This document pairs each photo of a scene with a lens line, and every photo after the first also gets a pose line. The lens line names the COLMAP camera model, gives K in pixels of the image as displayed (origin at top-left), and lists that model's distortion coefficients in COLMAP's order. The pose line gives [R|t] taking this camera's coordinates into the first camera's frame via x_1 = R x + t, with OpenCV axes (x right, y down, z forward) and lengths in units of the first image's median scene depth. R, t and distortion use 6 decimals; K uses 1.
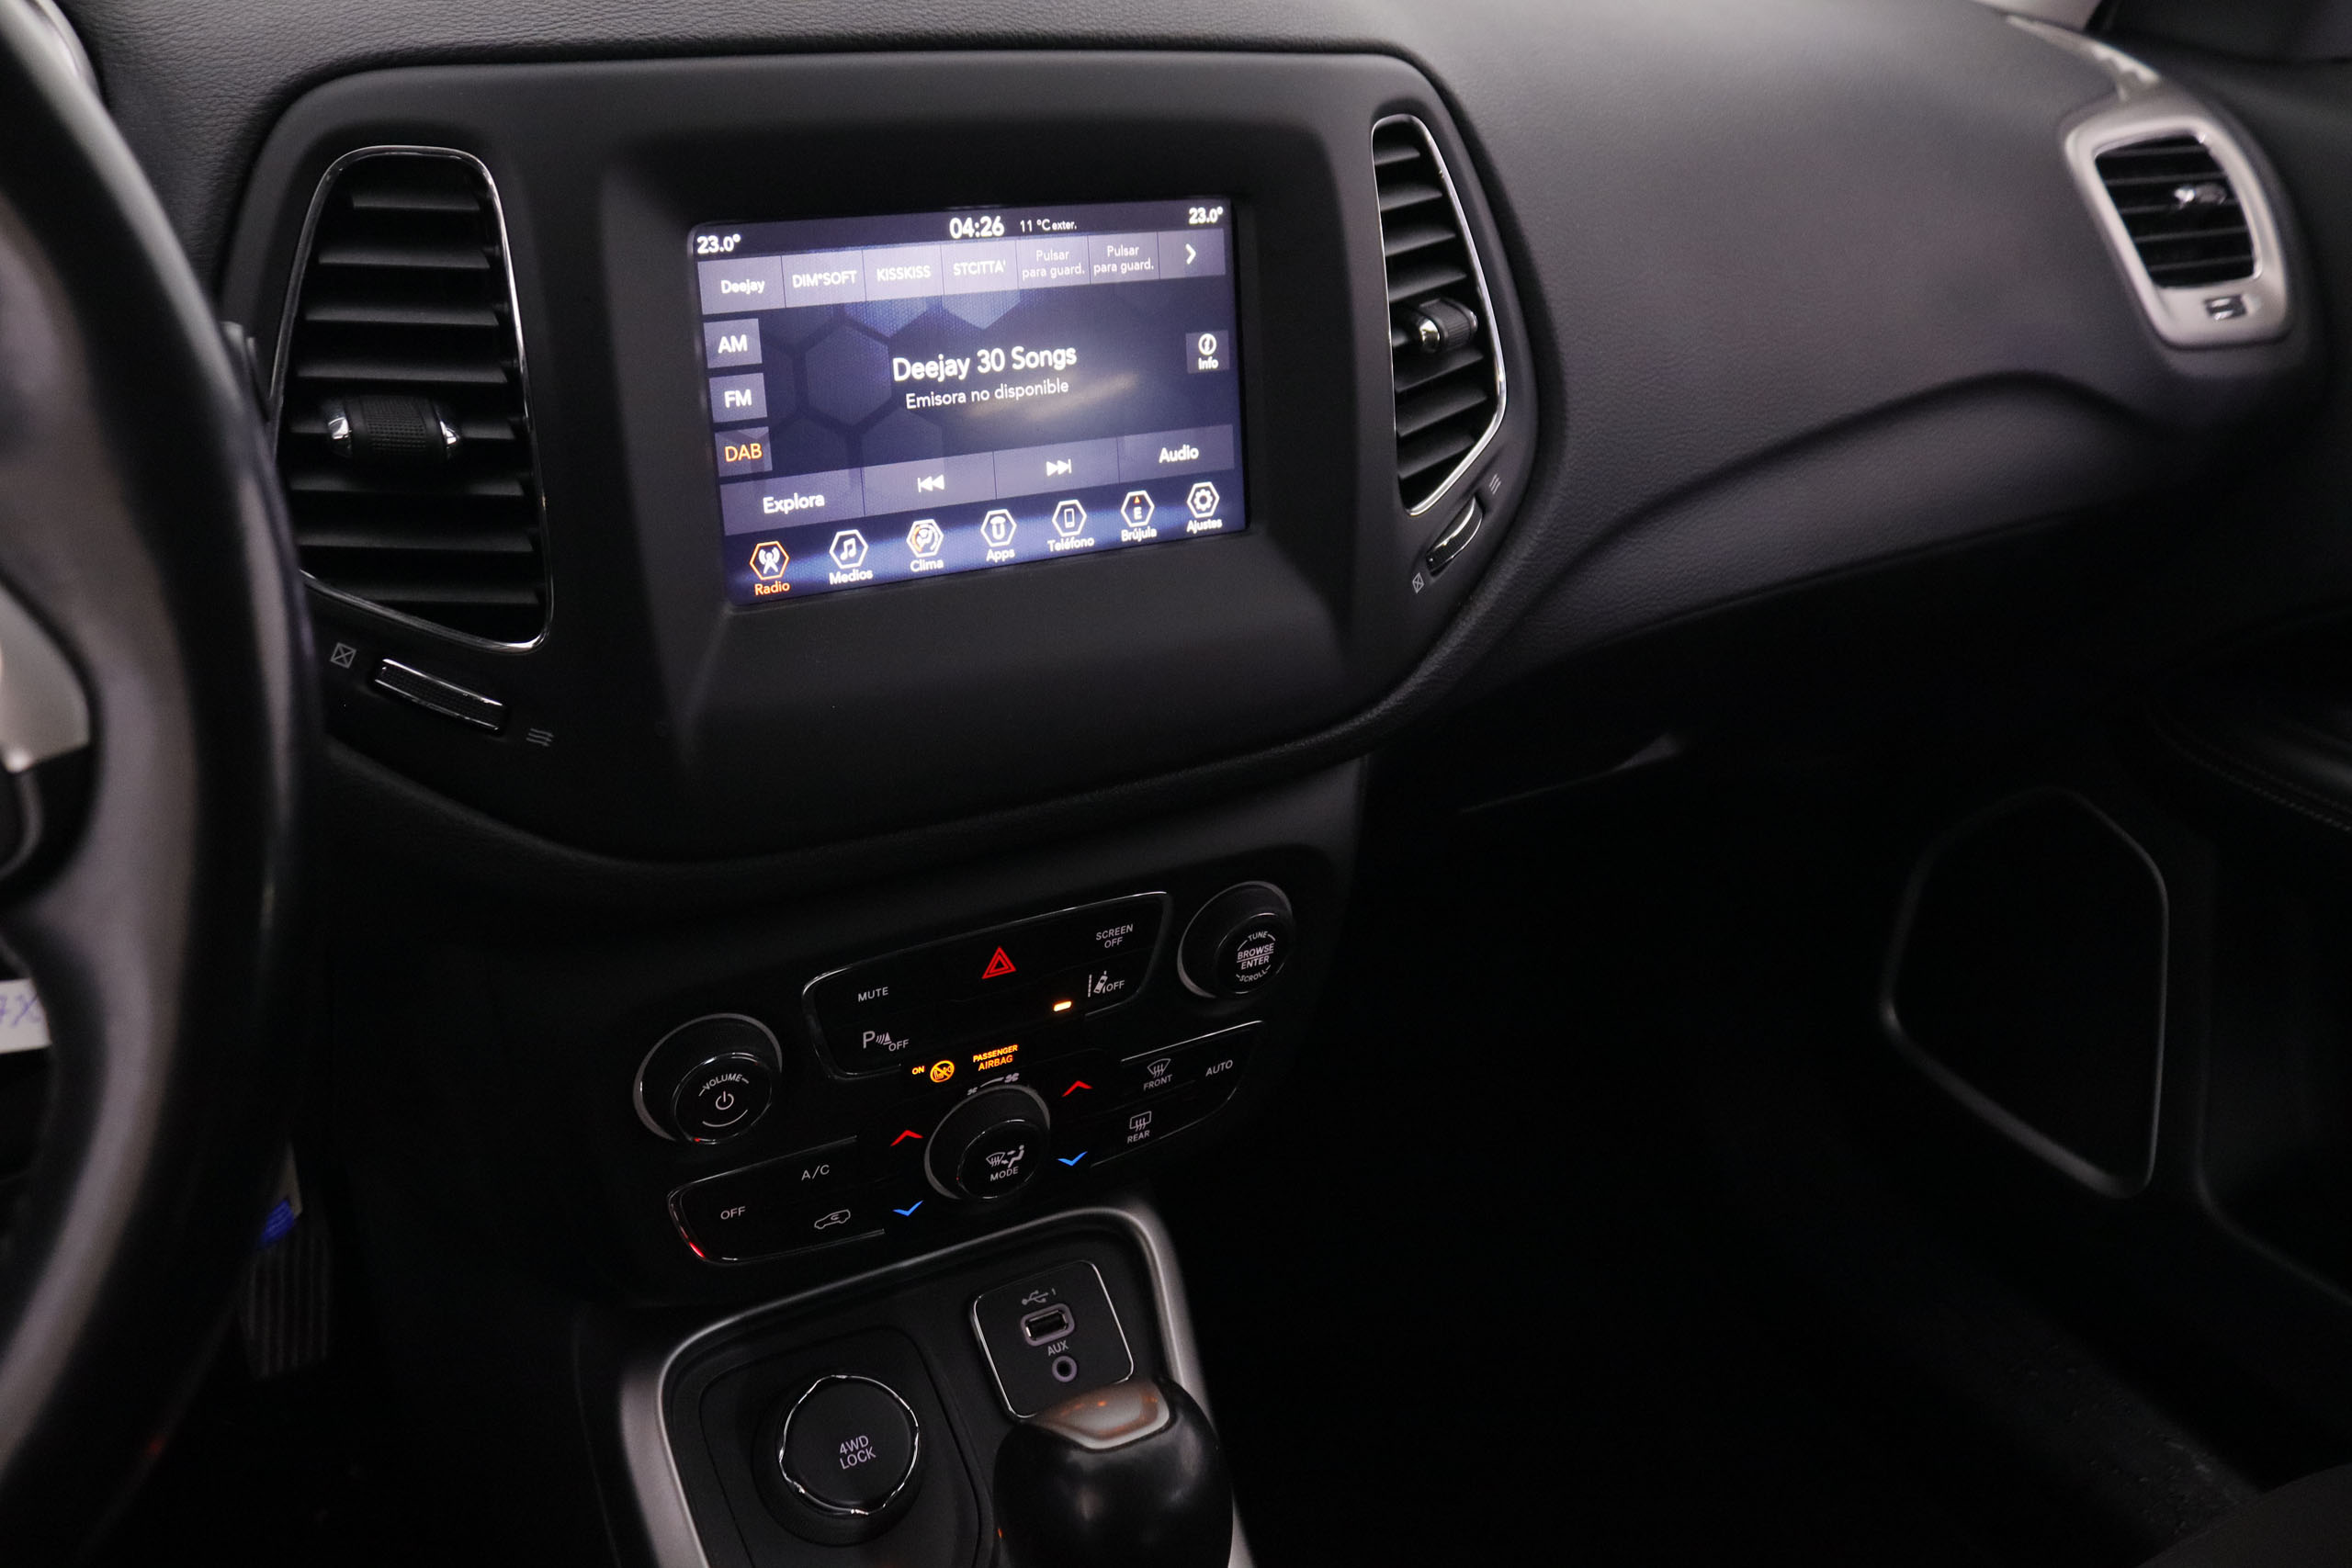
lens RADIAL K [[1930.8, 0, 1176.0], [0, 1930.8, 784.0], [0, 0, 1]] dist [-0.172194, 0.157076]
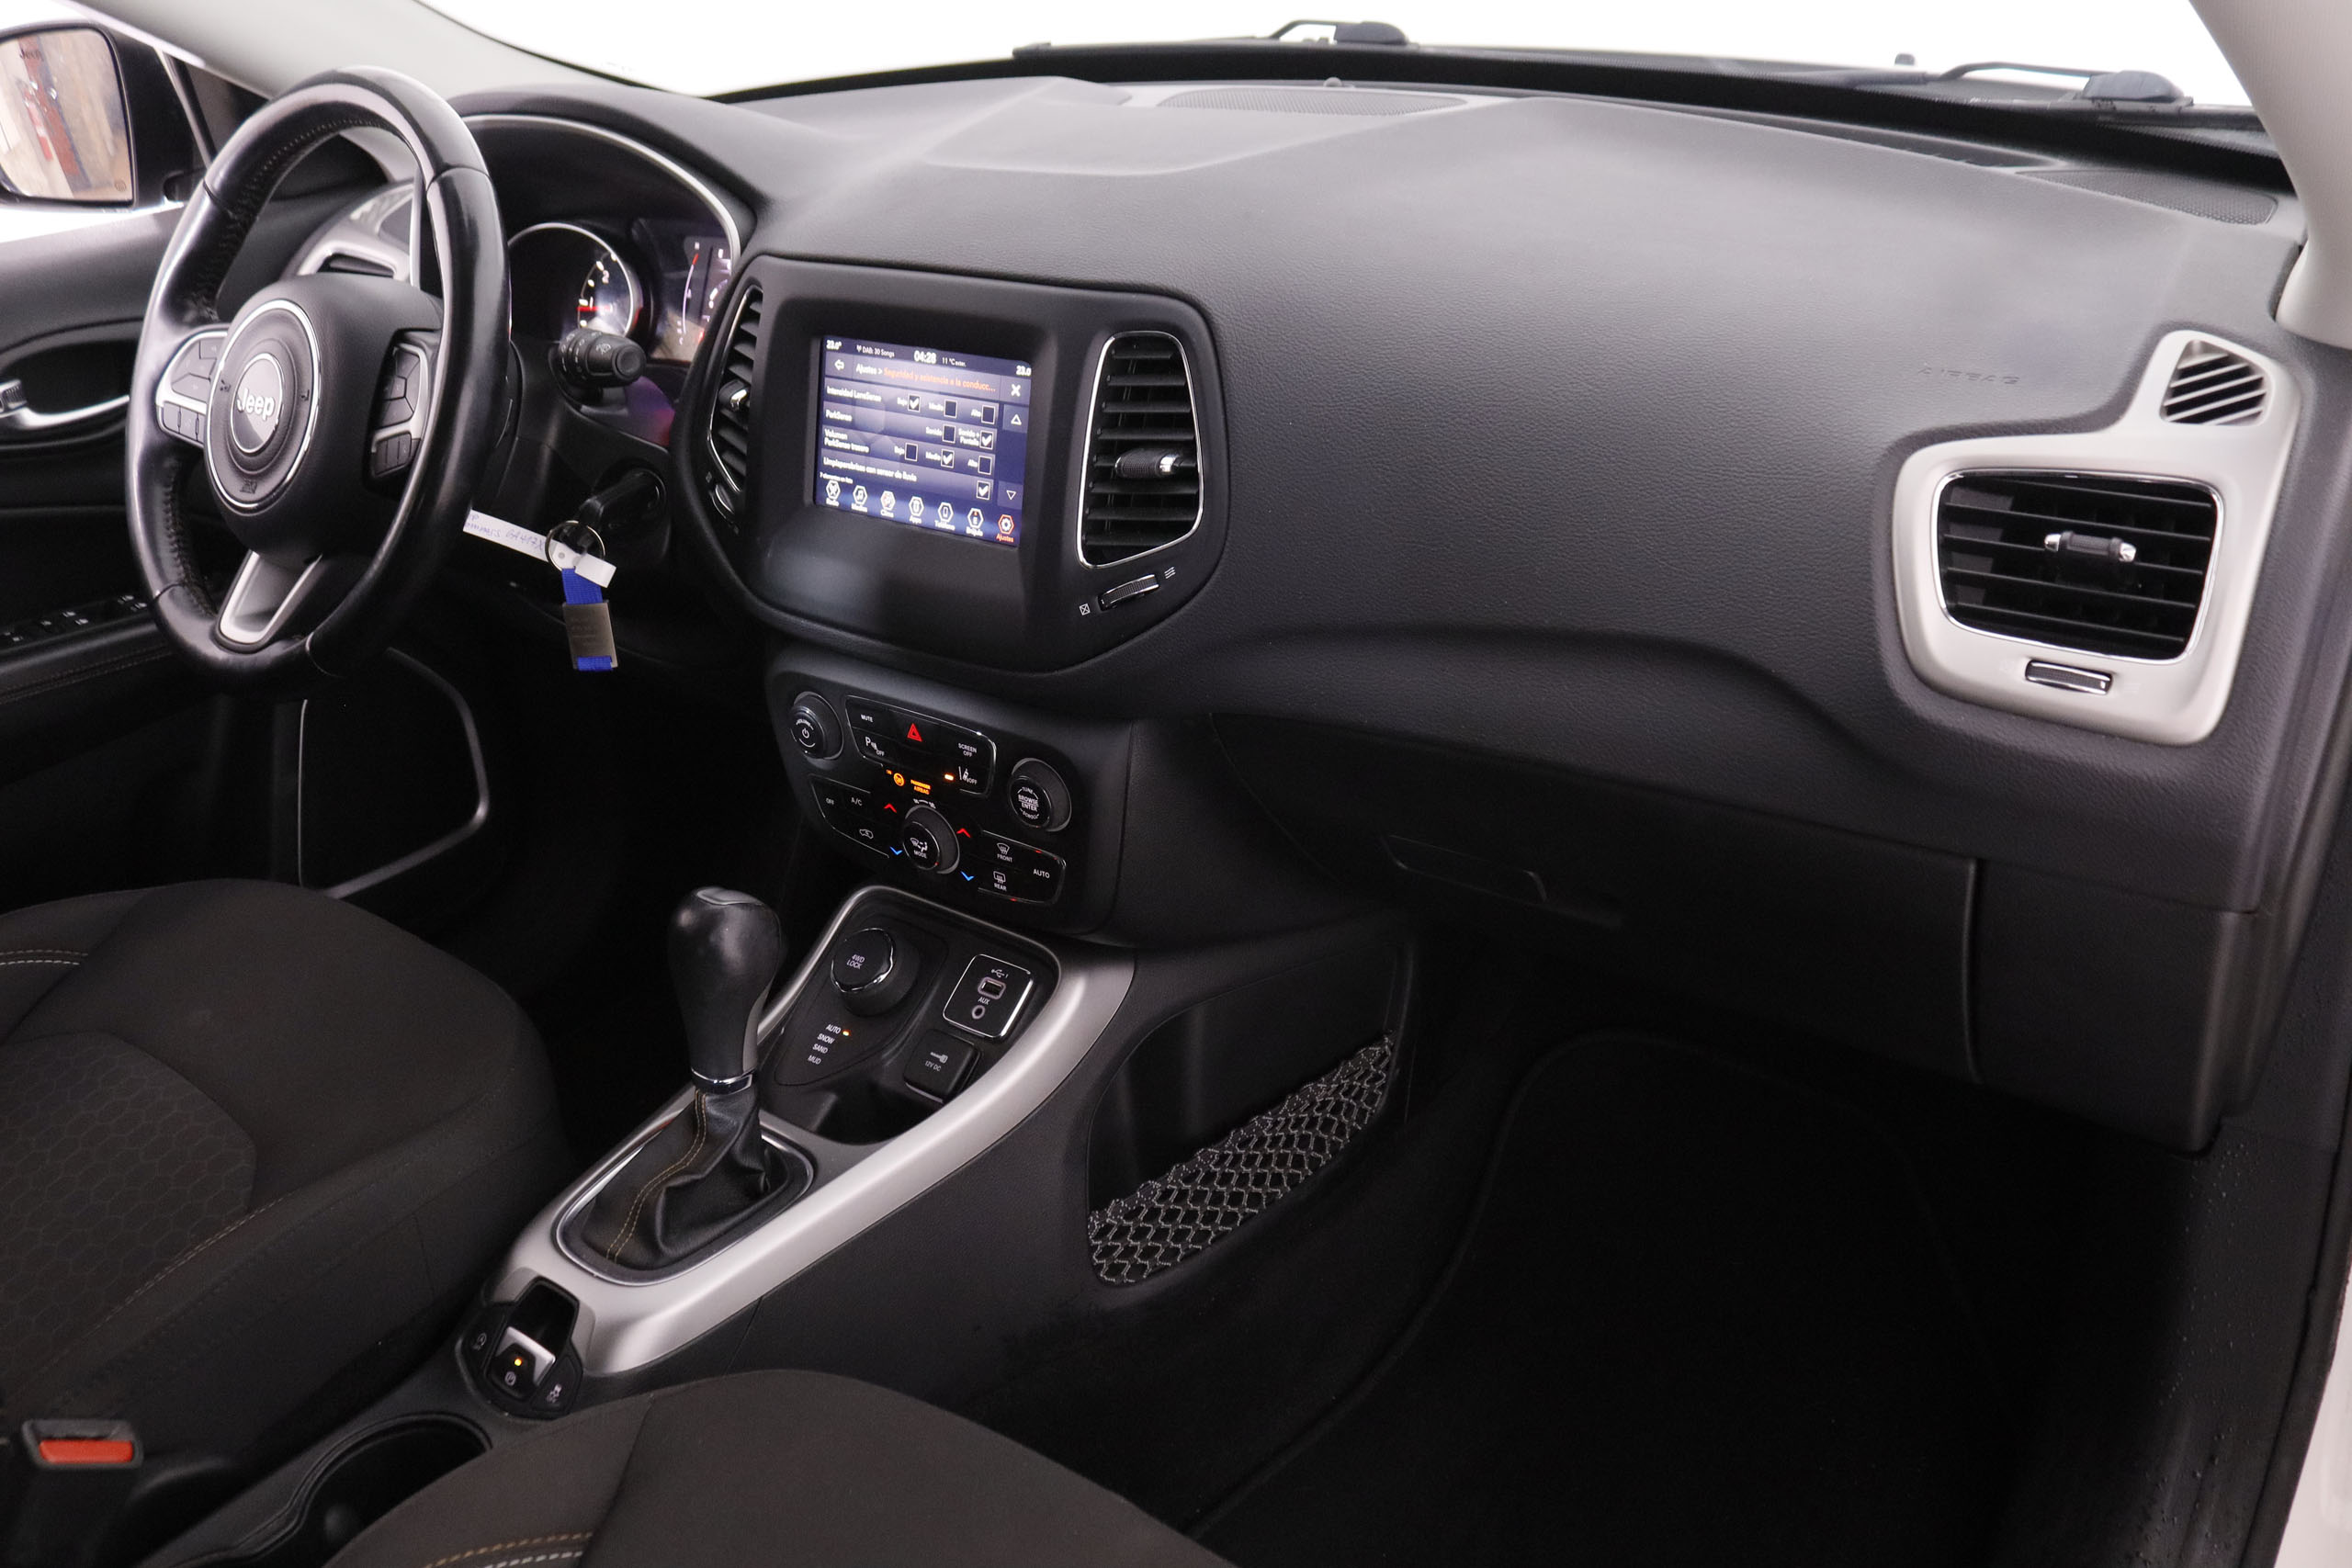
lens RADIAL K [[1930.8, 0, 1176.0], [0, 1930.8, 784.0], [0, 0, 1]] dist [-0.172194, 0.157076]
pose [[0.369649, 0.329026, -0.868966, 1.736284], [-0.363709, 0.911818, 0.190534, -0.329766], [0.855029, 0.245619, 0.456723, 0.372952]]
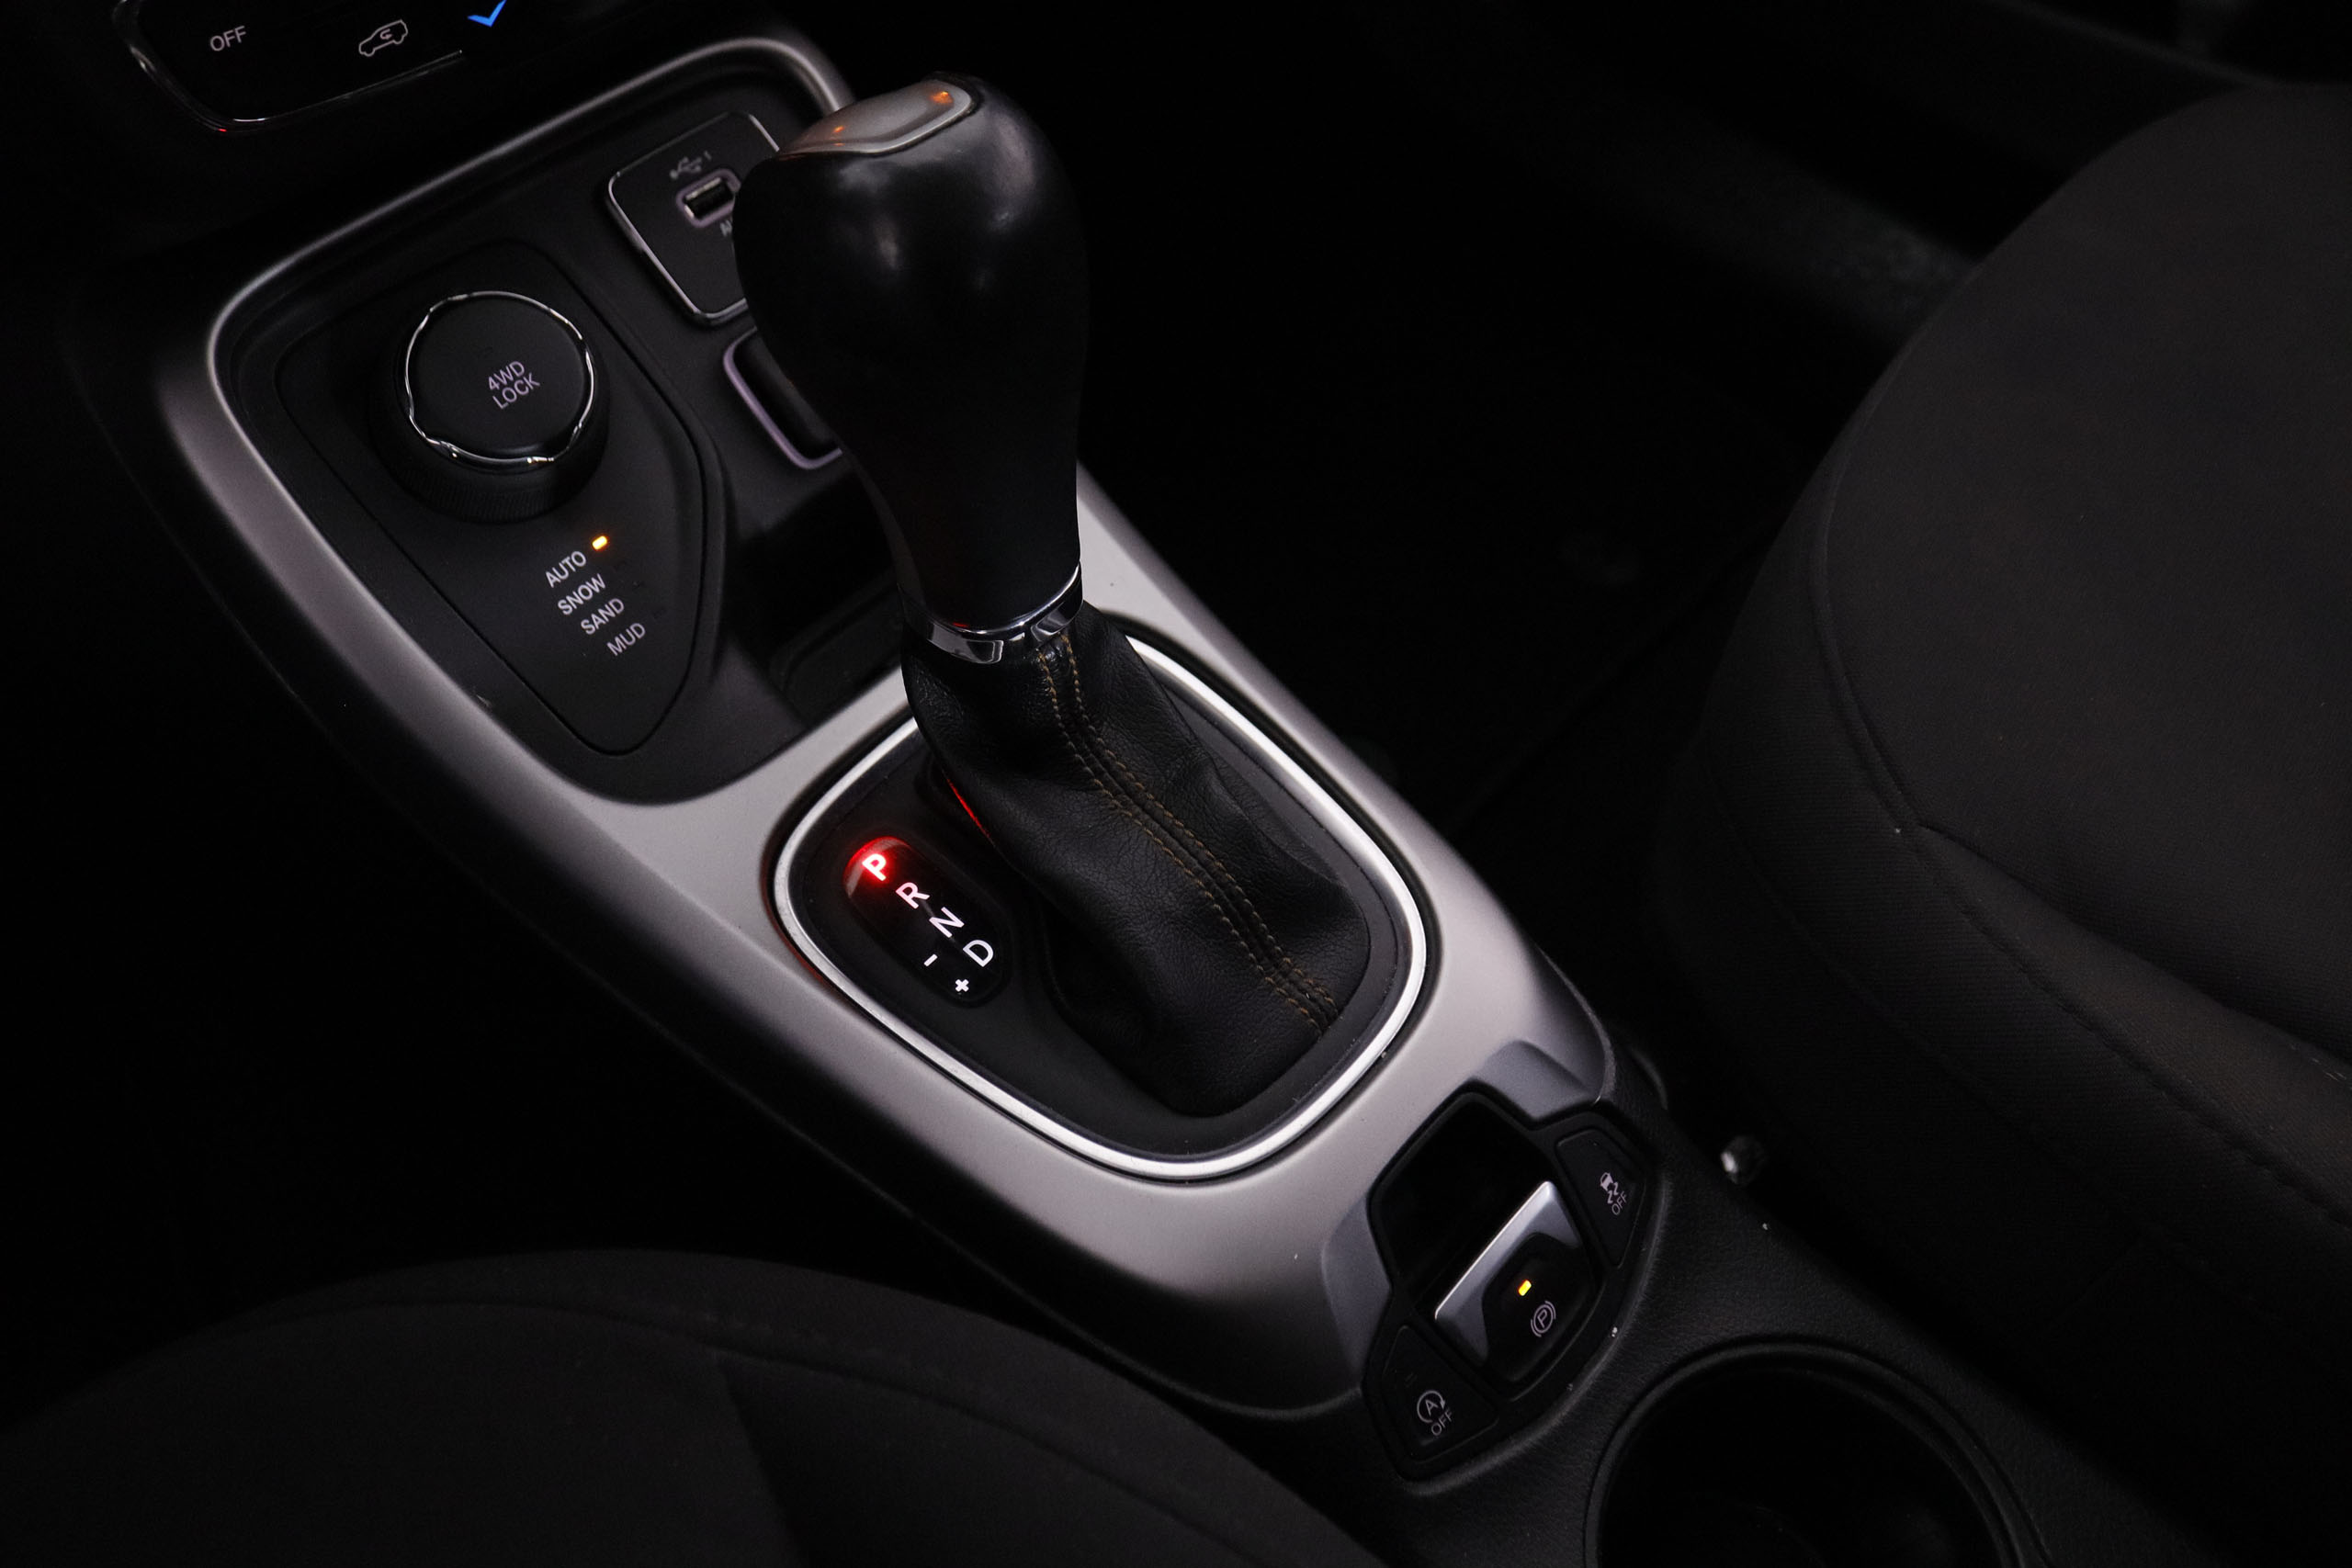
lens RADIAL K [[1930.8, 0, 1176.0], [0, 1930.8, 784.0], [0, 0, 1]] dist [-0.172194, 0.157076]
pose [[0.949374, -0.260233, 0.175976, -0.102444], [0.161319, 0.884519, 0.437725, 0.232762], [-0.269564, -0.387176, 0.881720, 0.247783]]
